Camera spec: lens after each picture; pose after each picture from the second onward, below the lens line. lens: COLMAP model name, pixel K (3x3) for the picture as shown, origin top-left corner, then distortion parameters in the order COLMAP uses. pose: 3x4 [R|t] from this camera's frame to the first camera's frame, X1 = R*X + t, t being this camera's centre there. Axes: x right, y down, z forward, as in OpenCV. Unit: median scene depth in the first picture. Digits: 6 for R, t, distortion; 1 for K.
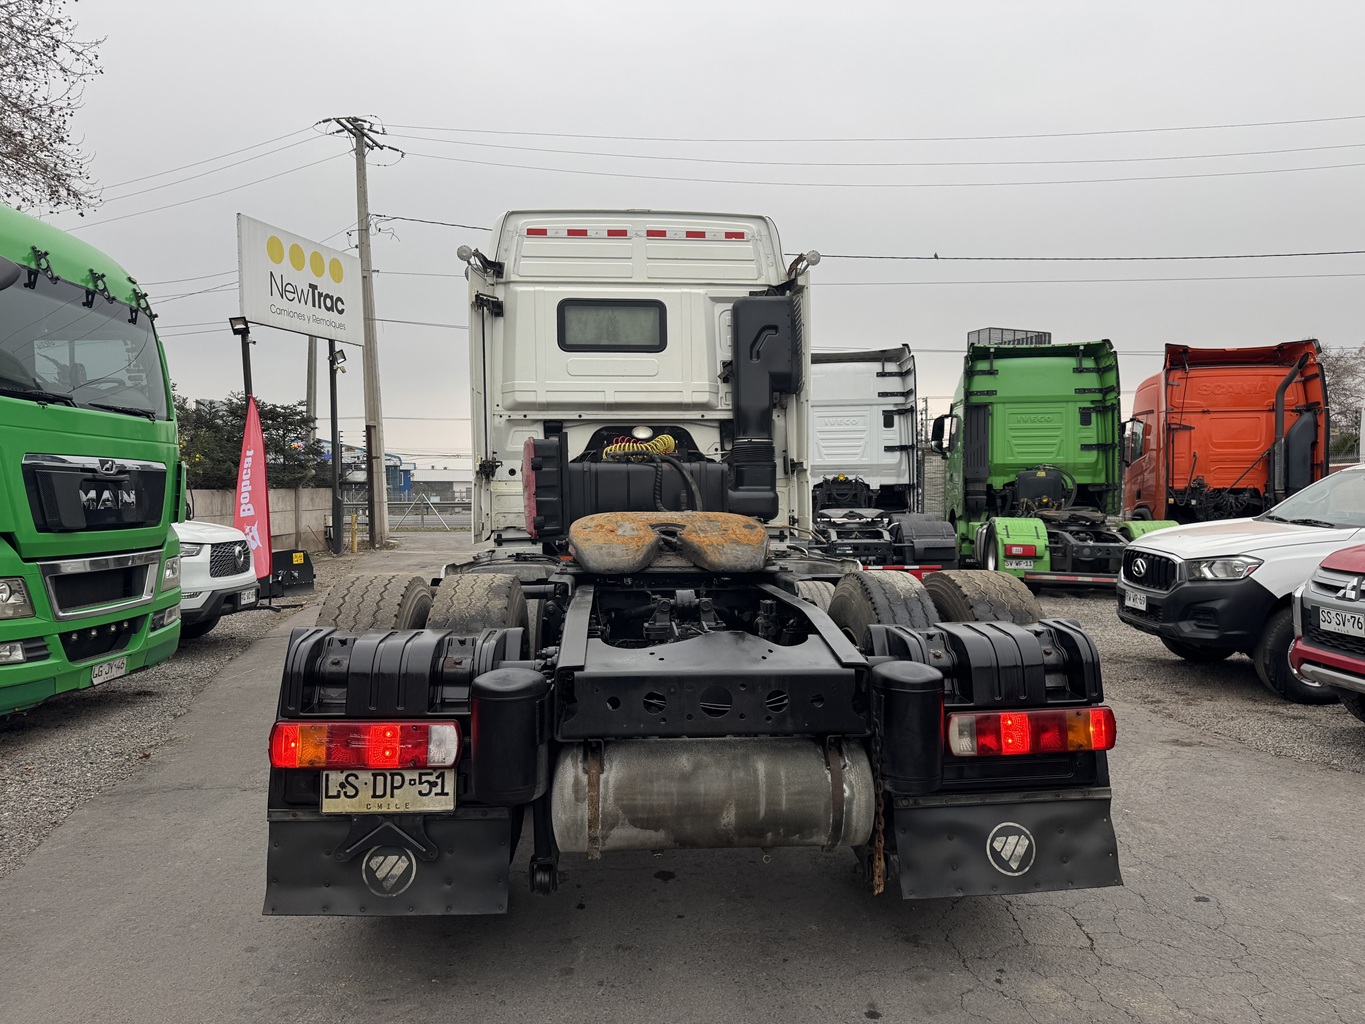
lens RADIAL K [[960.2, 0, 706.3], [0, 960.2, 521.4], [0, 0, 1]] dist [0.126706, -0.217458]
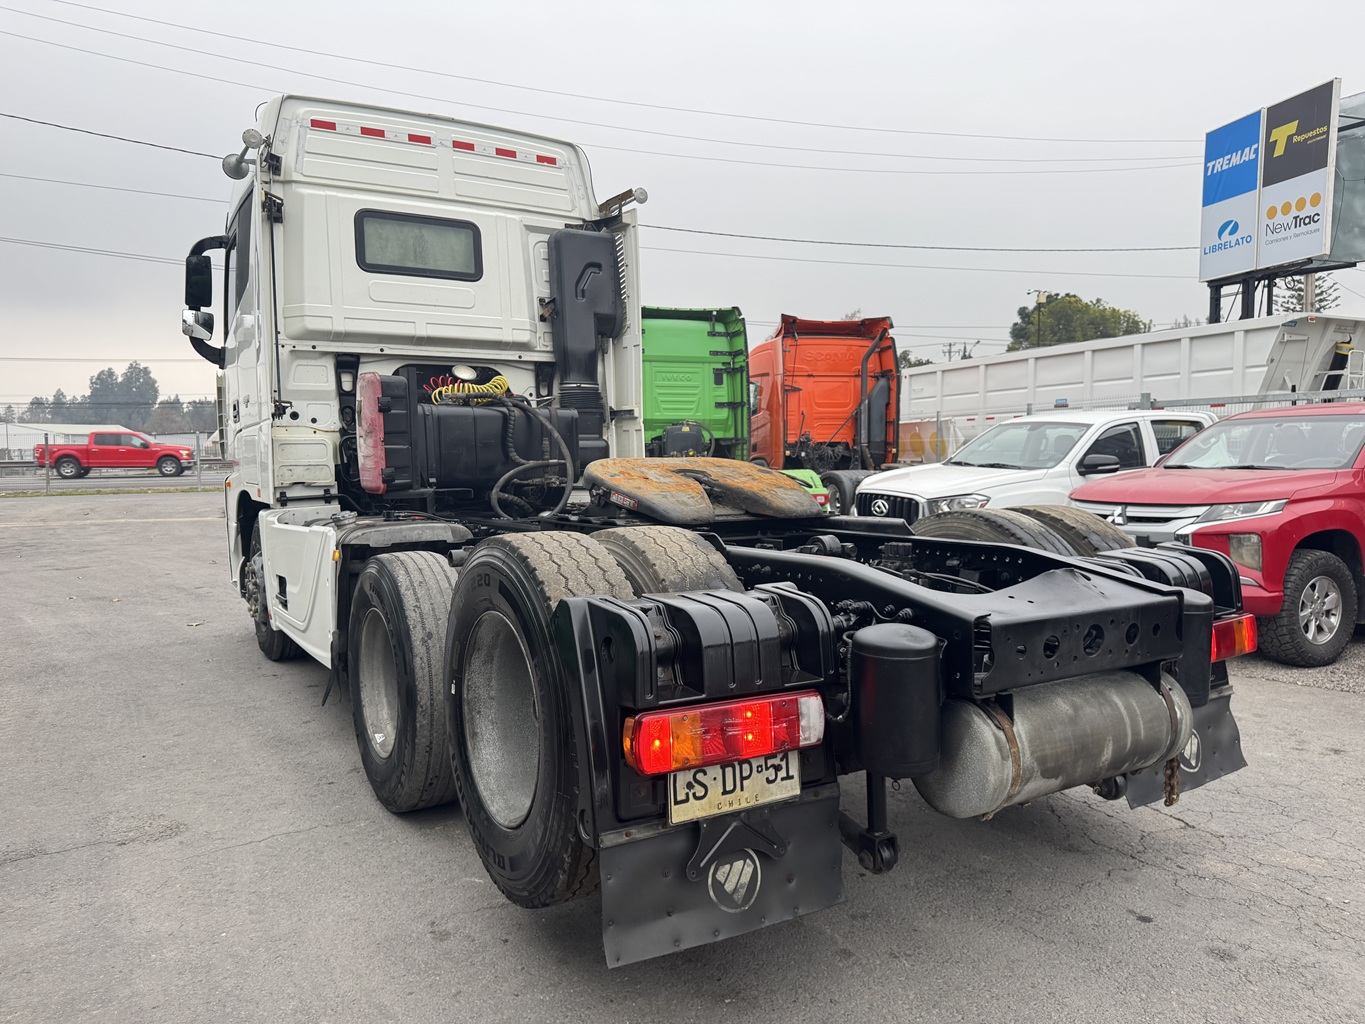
lens RADIAL K [[946.6, 0, 704.7], [0, 946.6, 512.4], [0, 0, 1]] dist [0.178239, -0.333788]
pose [[0.889784, -0.034846, 0.455050, -0.269829], [0.018593, 0.999021, 0.040144, 0.004684], [-0.456003, -0.027259, 0.889561, 0.110927]]
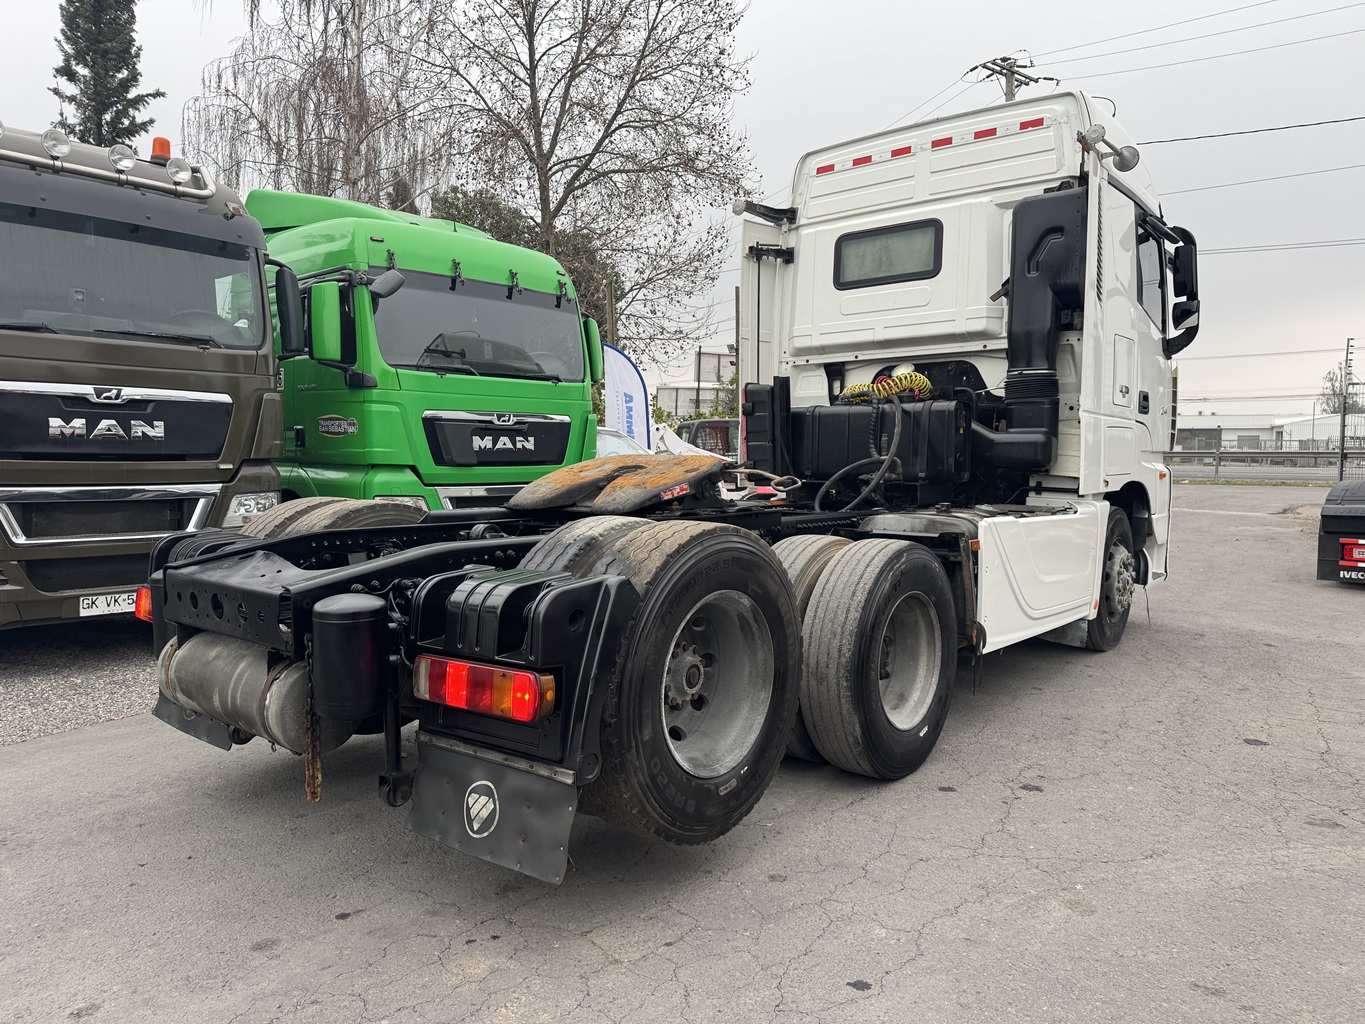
lens RADIAL K [[978.6, 0, 680.2], [0, 978.6, 526.0], [0, 0, 1]] dist [0.051773, -0.056280]
pose [[0.703667, 0.057206, -0.708223, 0.441266], [-0.019681, 0.997940, 0.061053, 0.001174], [0.710257, -0.029023, 0.703344, 0.192204]]
